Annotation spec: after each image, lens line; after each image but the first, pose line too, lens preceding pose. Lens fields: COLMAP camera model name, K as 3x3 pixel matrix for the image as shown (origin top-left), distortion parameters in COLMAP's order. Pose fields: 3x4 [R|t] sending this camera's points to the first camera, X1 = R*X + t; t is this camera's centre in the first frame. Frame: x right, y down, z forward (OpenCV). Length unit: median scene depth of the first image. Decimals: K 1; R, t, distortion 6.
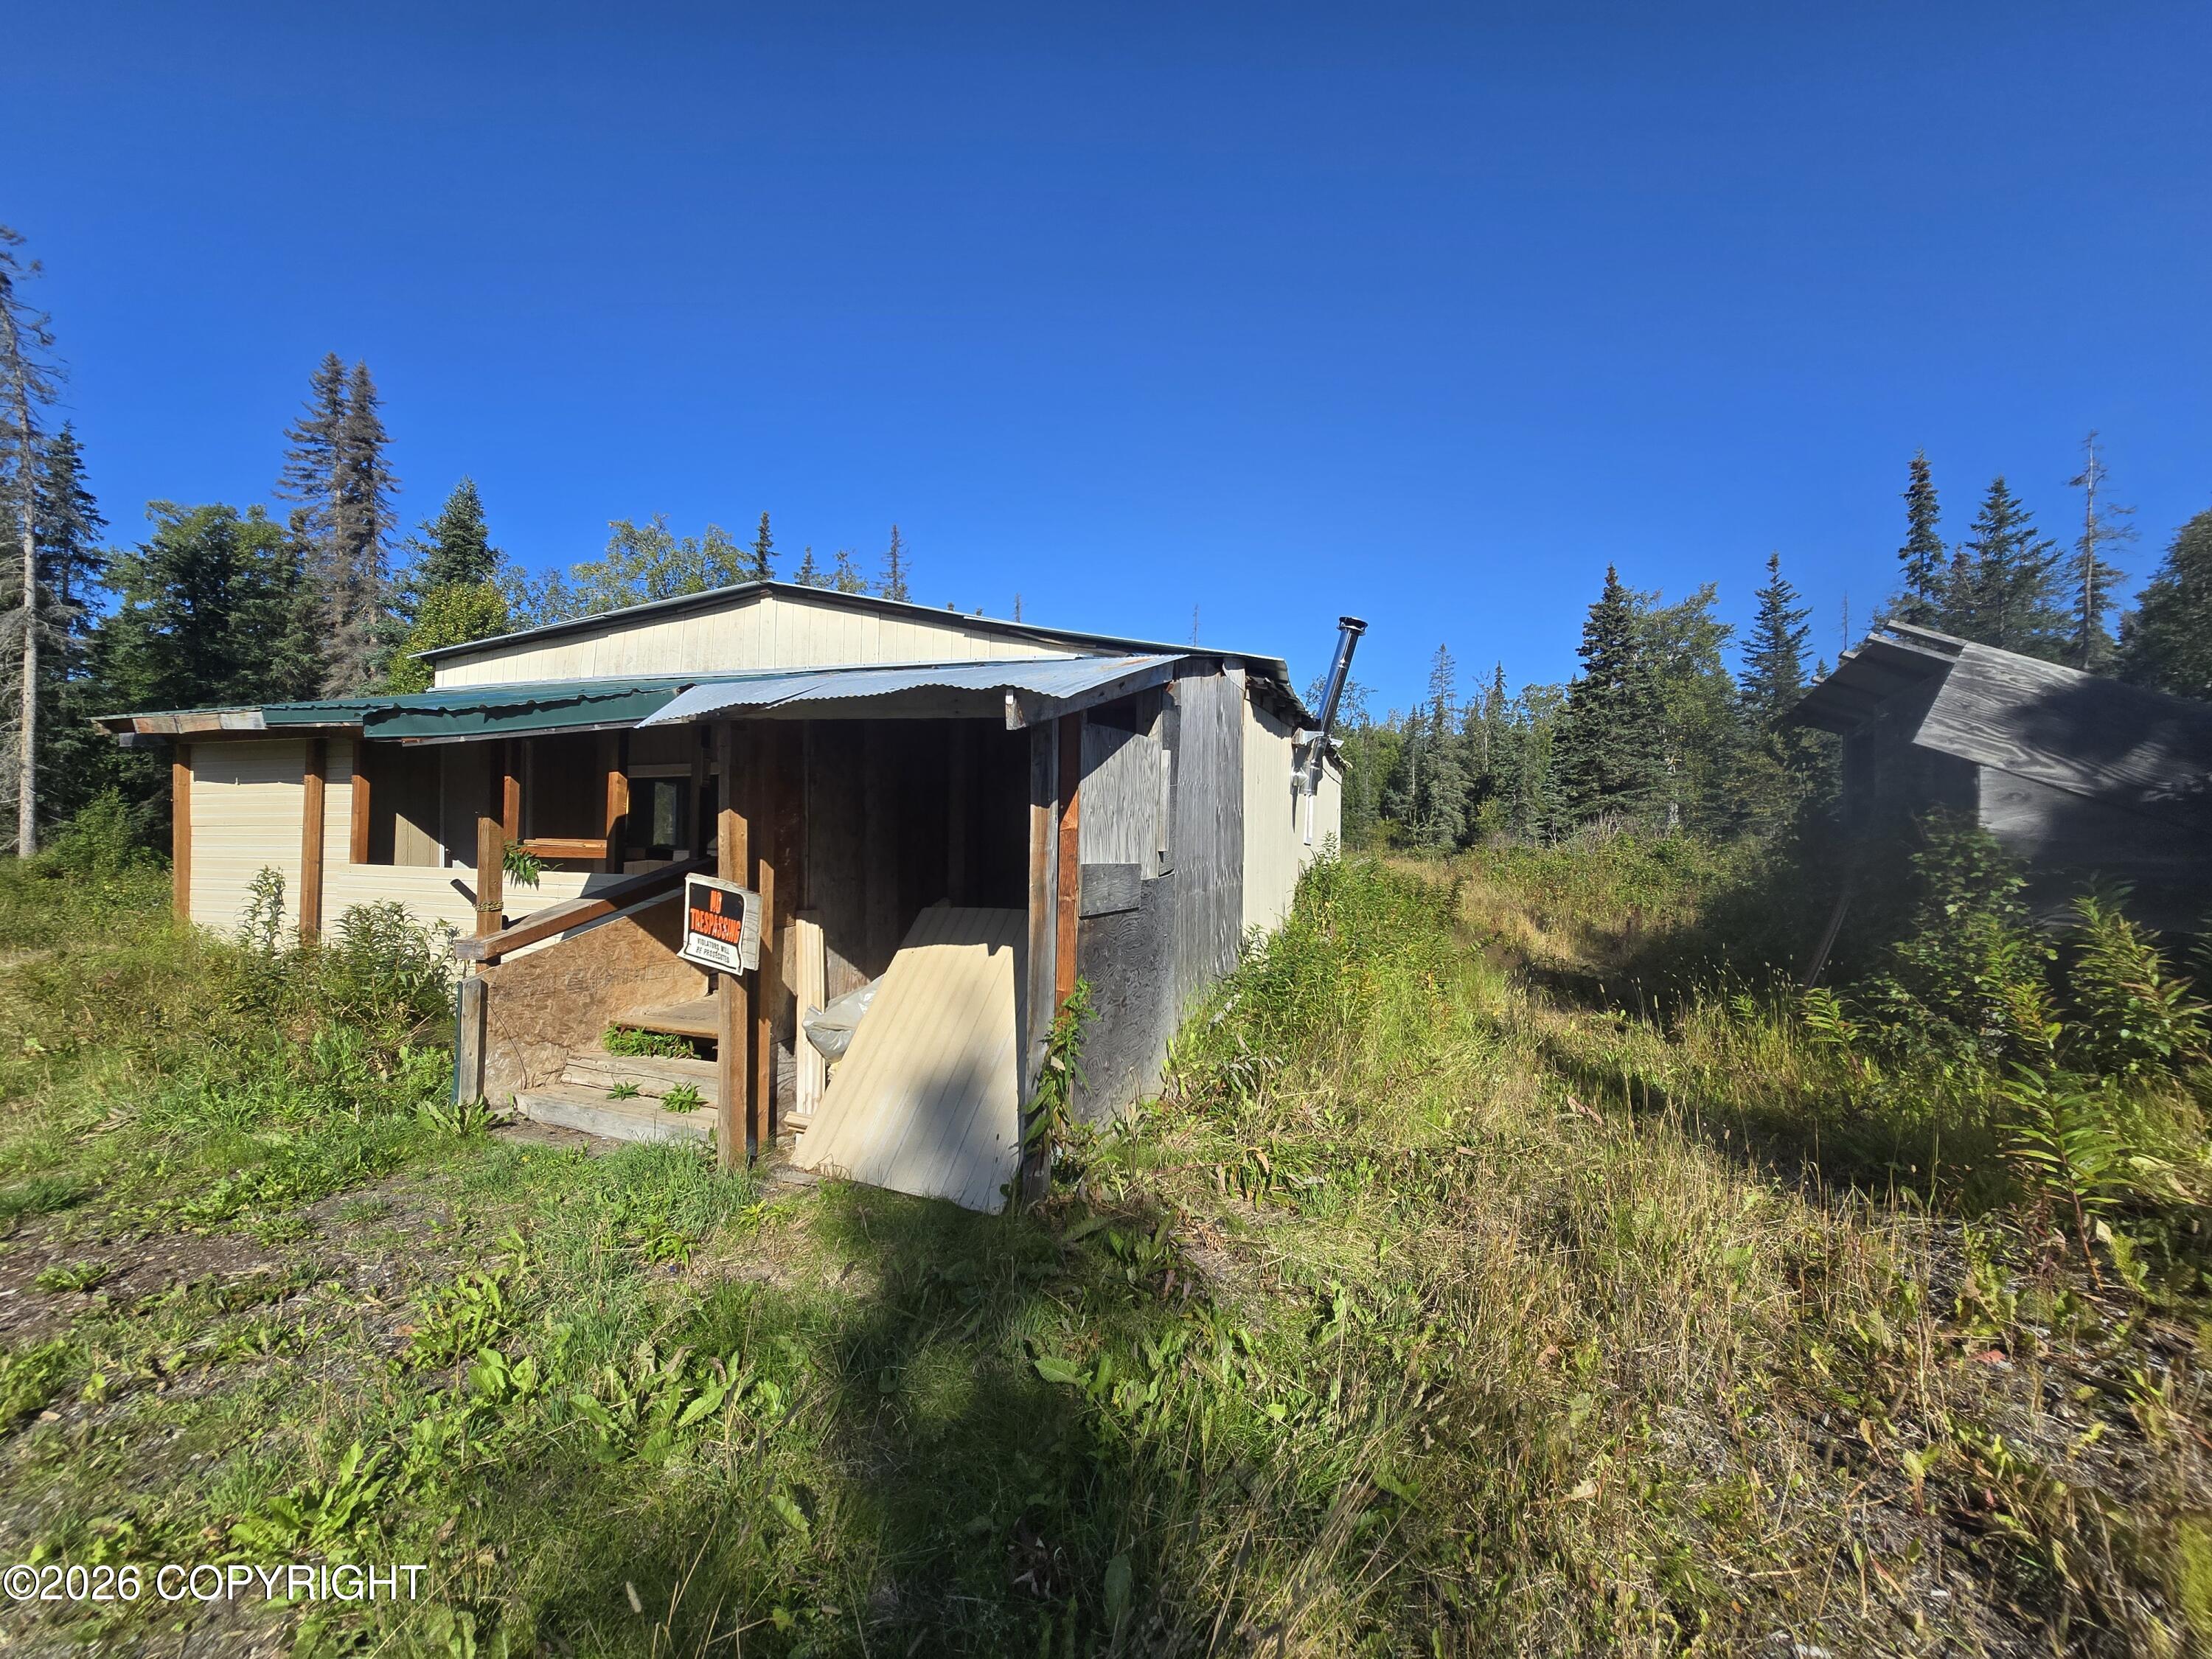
lens RADIAL K [[914.6, 0, 1109.4], [0, 914.6, 824.7], [0, 0, 1]] dist [-0.001779, 0.000427]
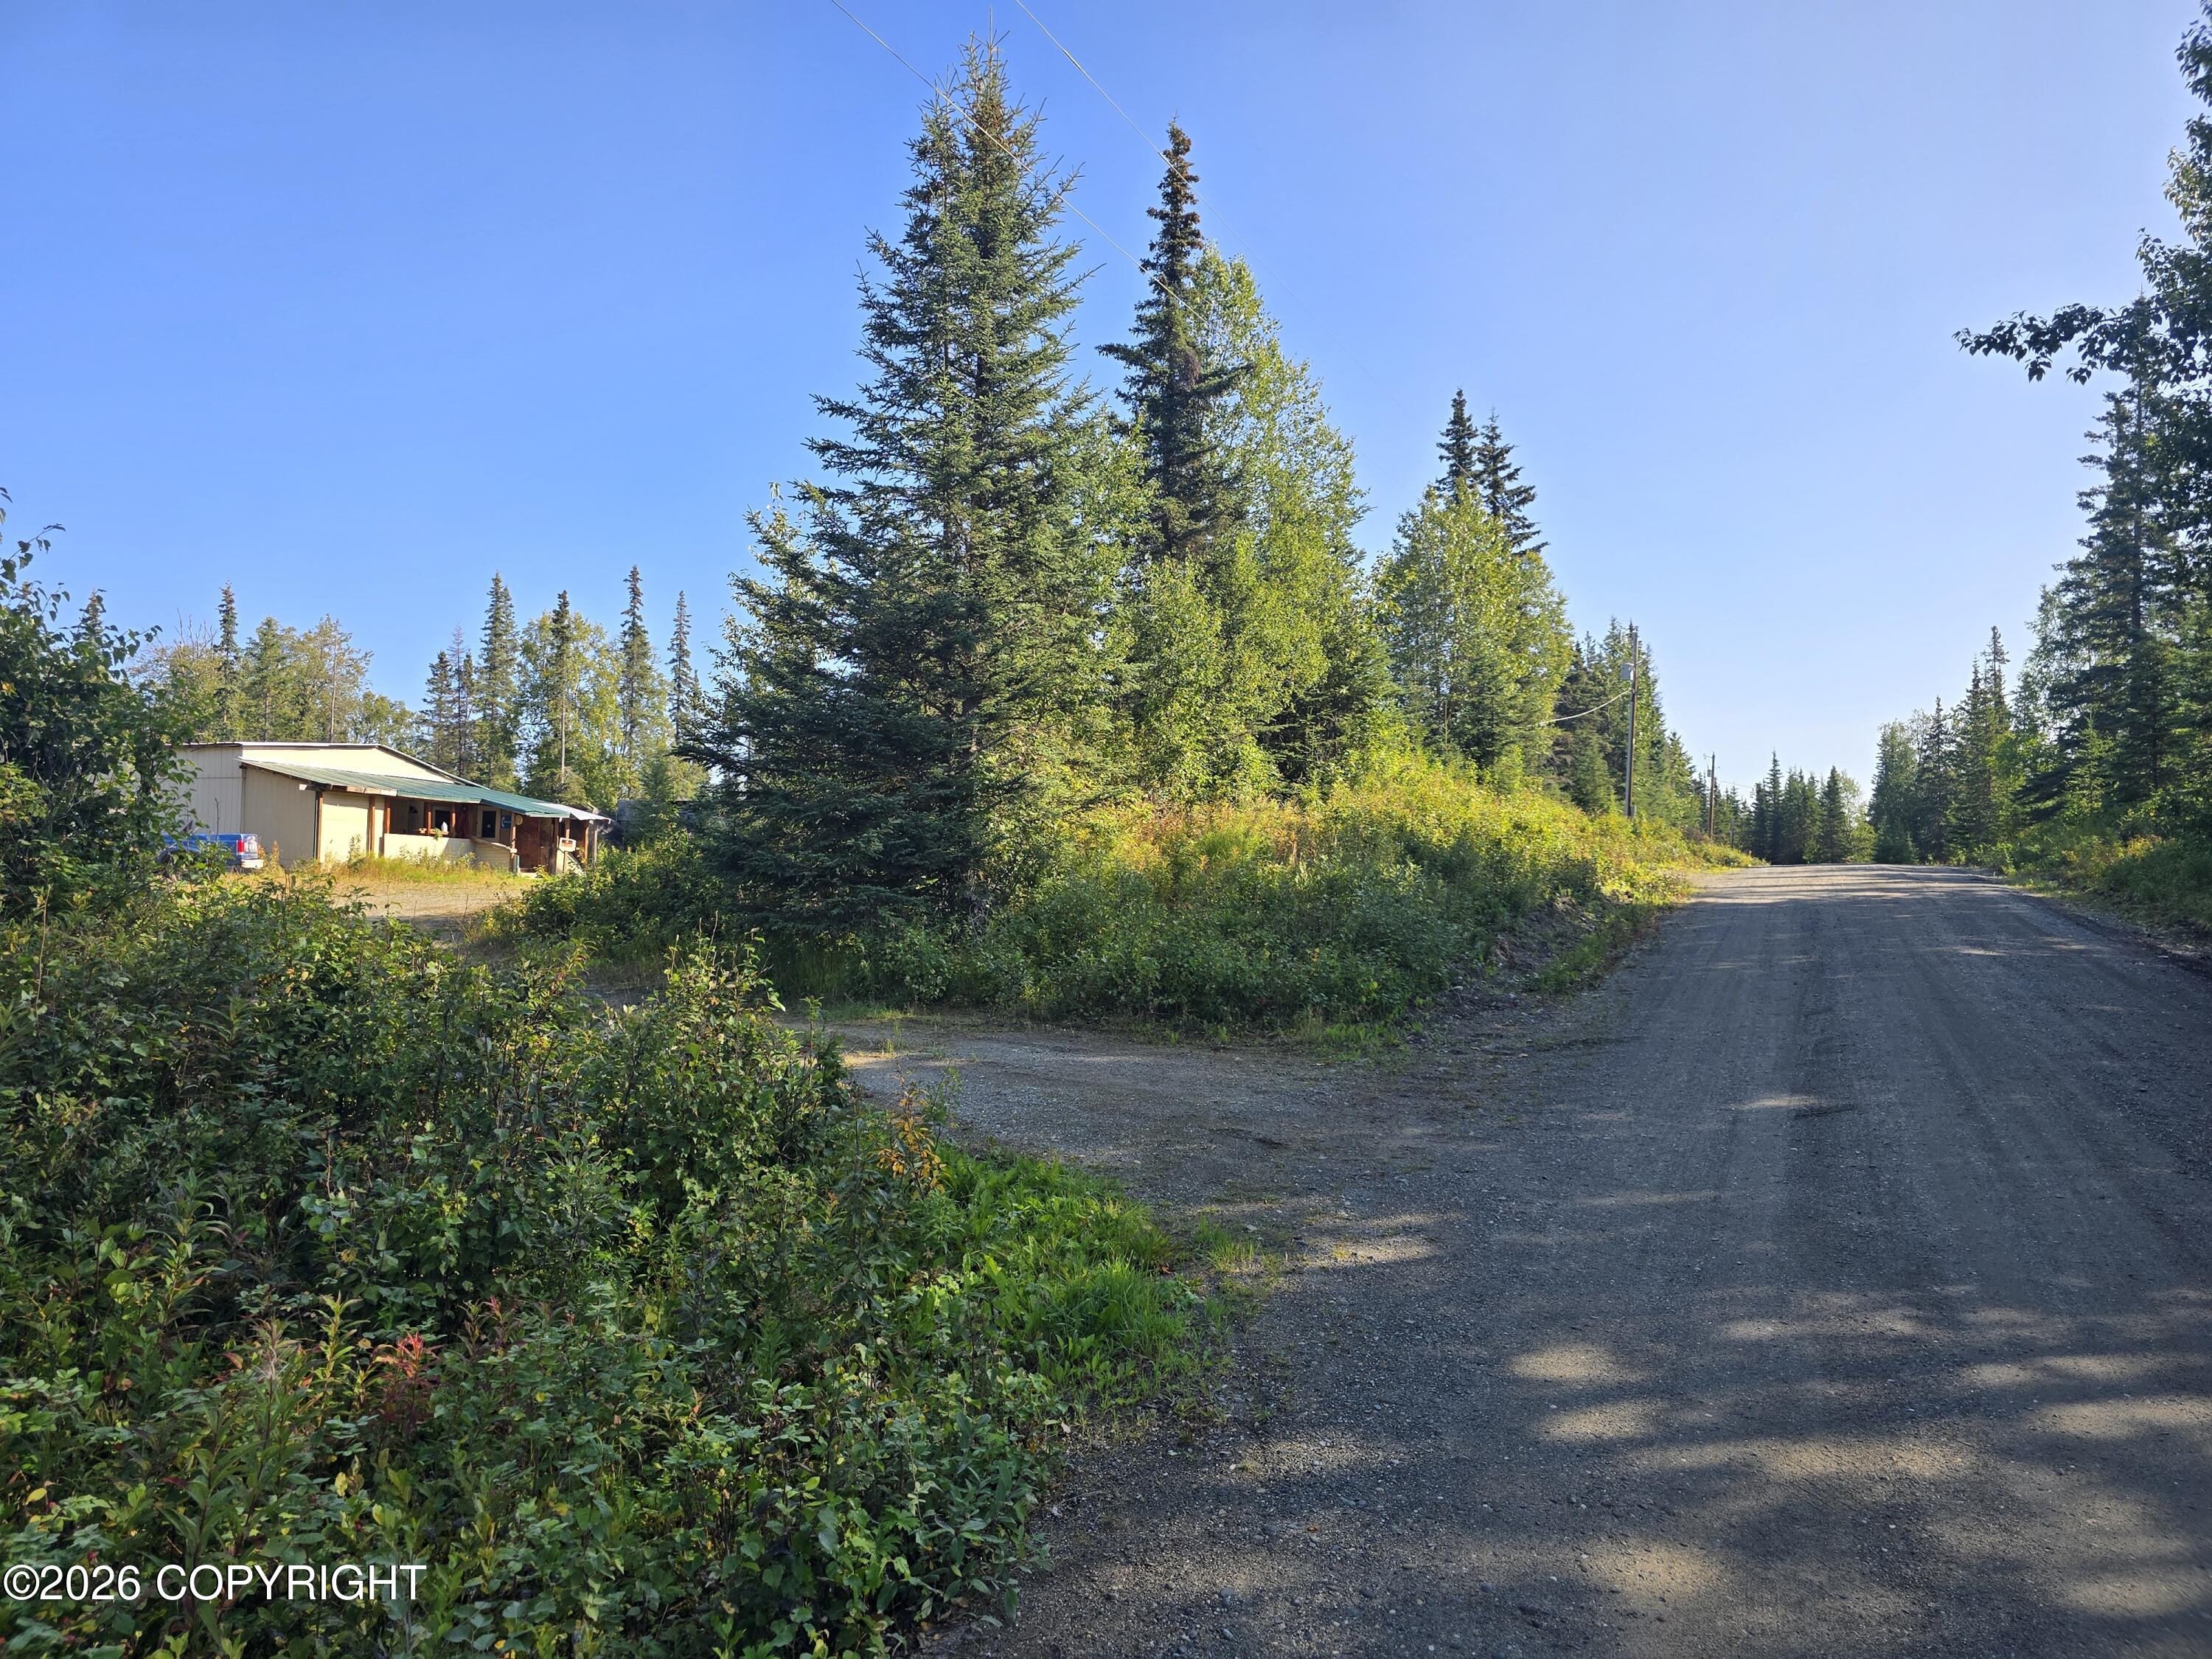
lens RADIAL K [[1522.4, 0, 1106.0], [0, 1522.4, 829.5], [0, 0, 1]] dist [0.061619, -0.053269]
pose [[-0.049428, 0.028046, 0.998384, -1.455405], [-0.032827, 0.999020, -0.029689, 0.023510], [-0.998238, -0.034242, -0.048459, -0.307790]]
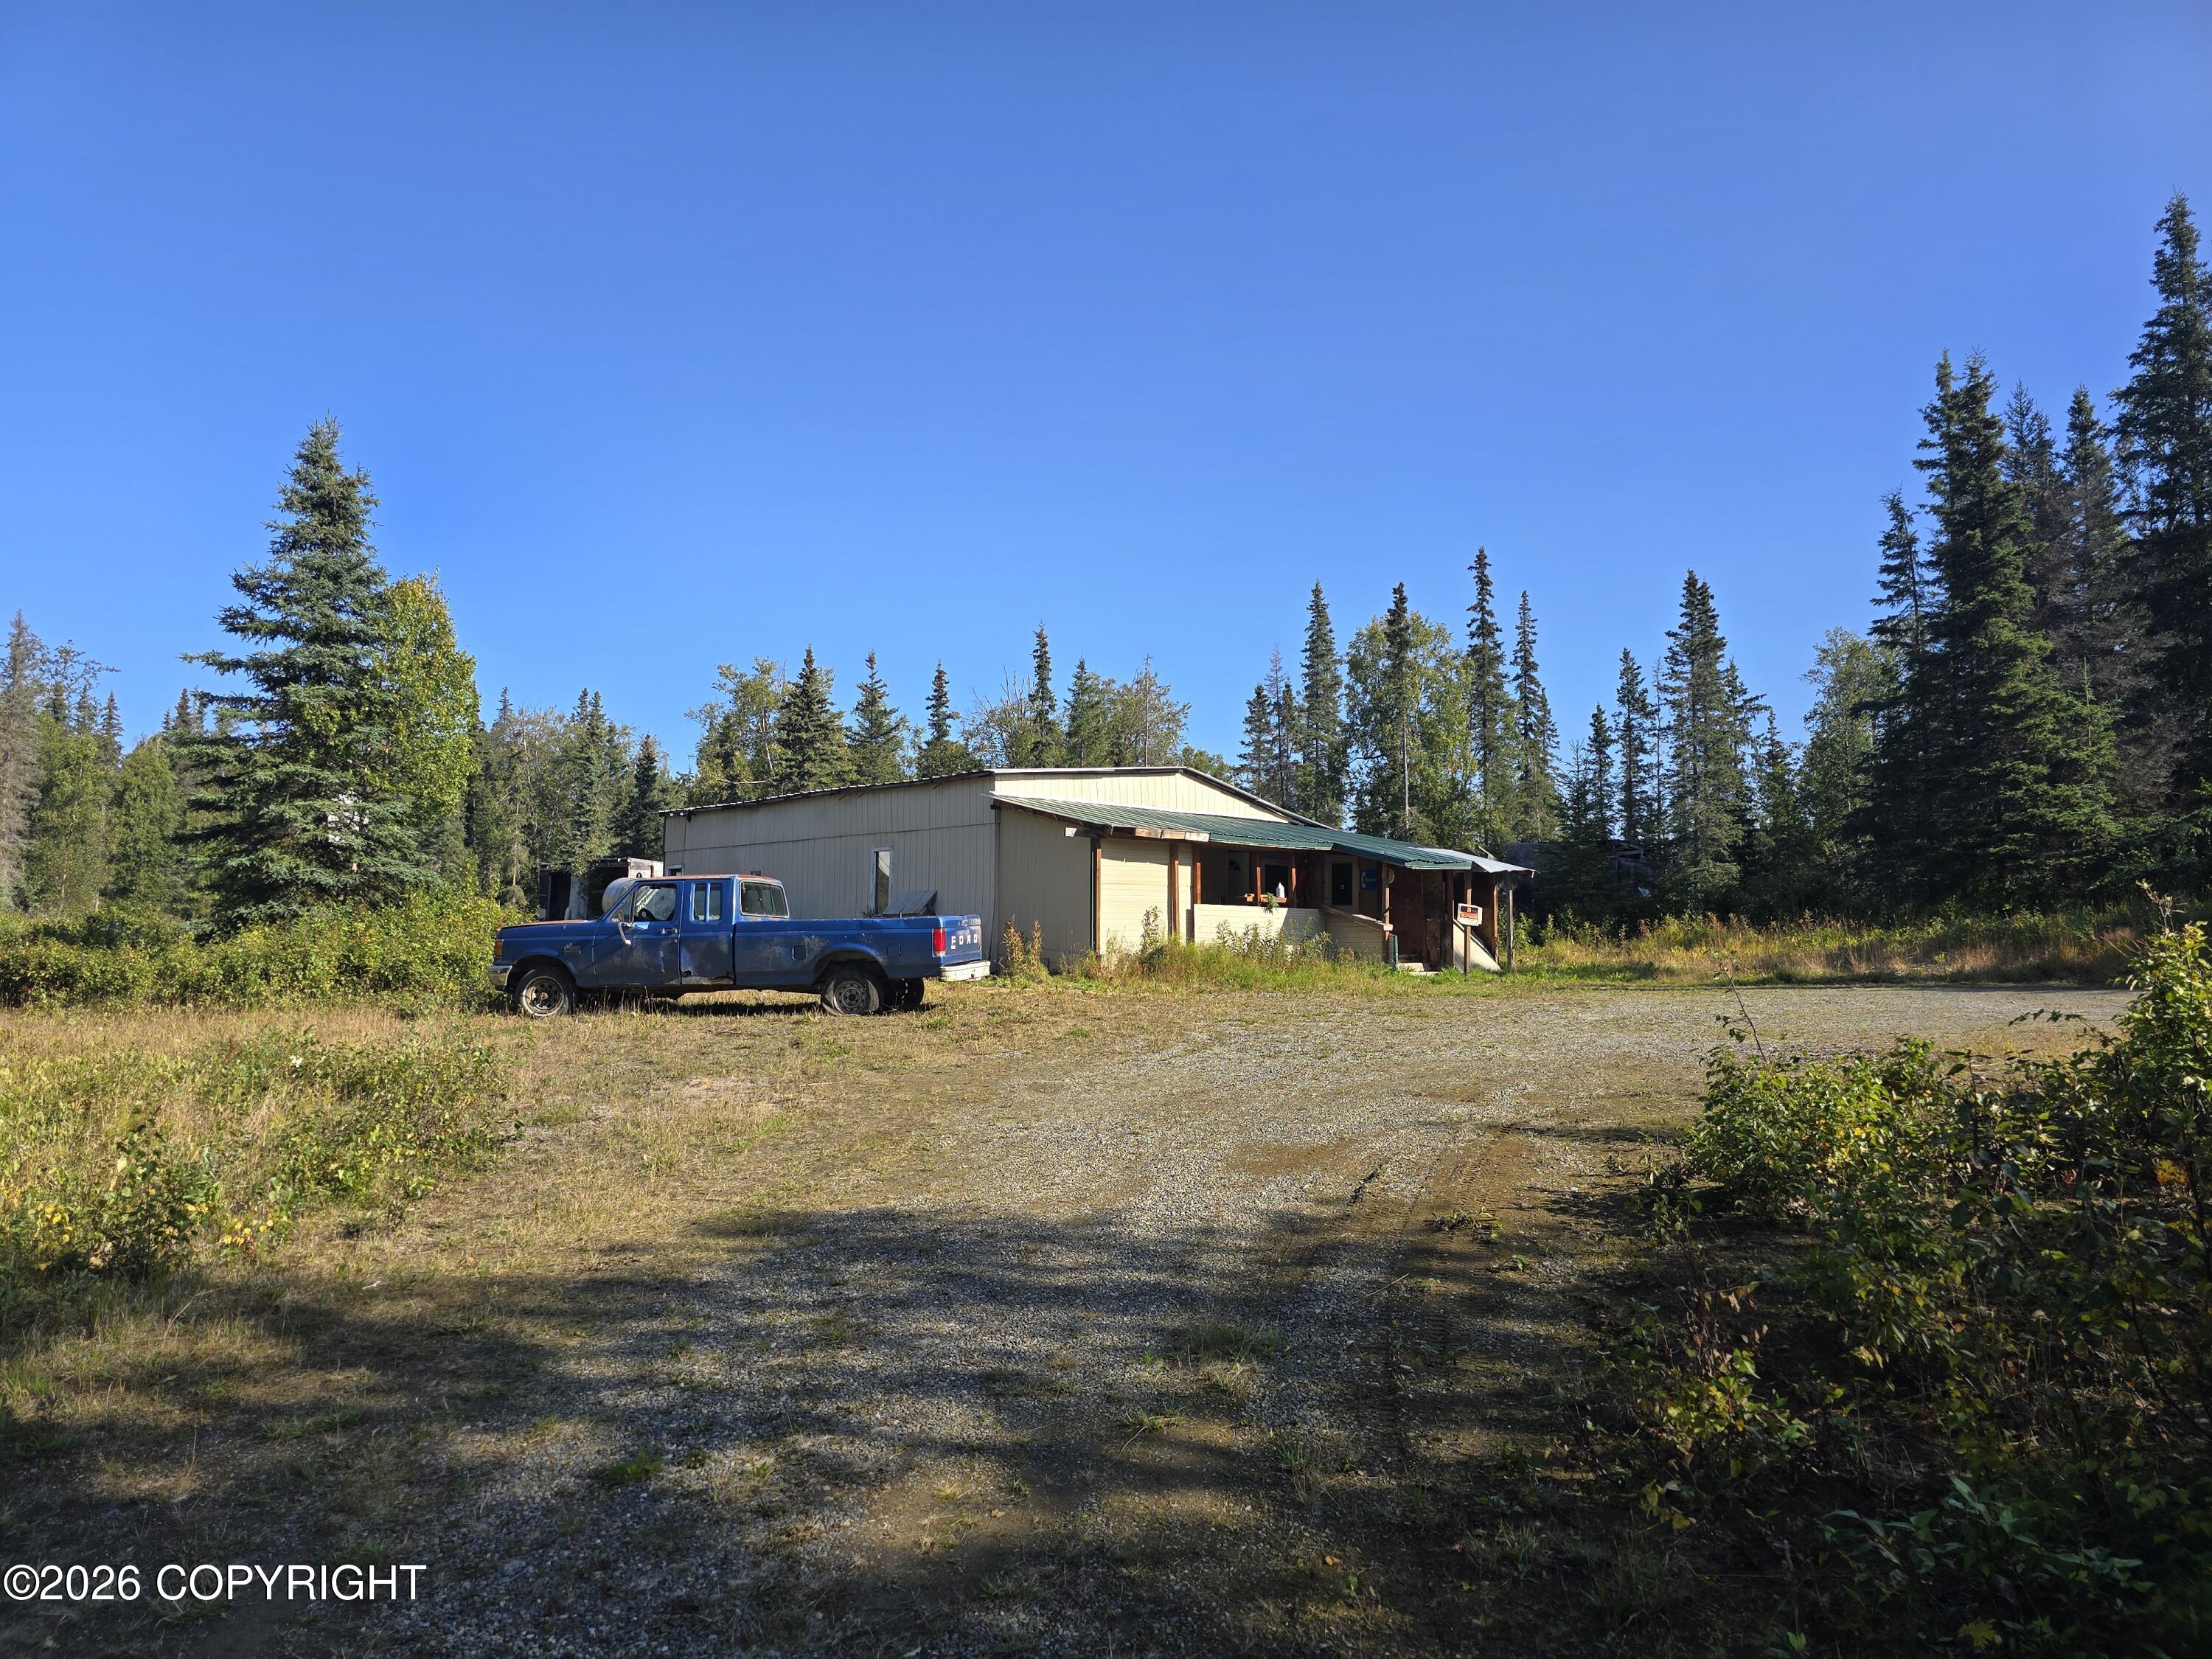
lens RADIAL K [[1522.4, 0, 1106.0], [0, 1522.4, 829.5], [0, 0, 1]] dist [0.061619, -0.053269]
pose [[0.442738, 0.053578, 0.895049, -0.878339], [-0.014440, 0.998510, -0.052628, 0.012379], [-0.896535, 0.010376, 0.442852, -0.080551]]
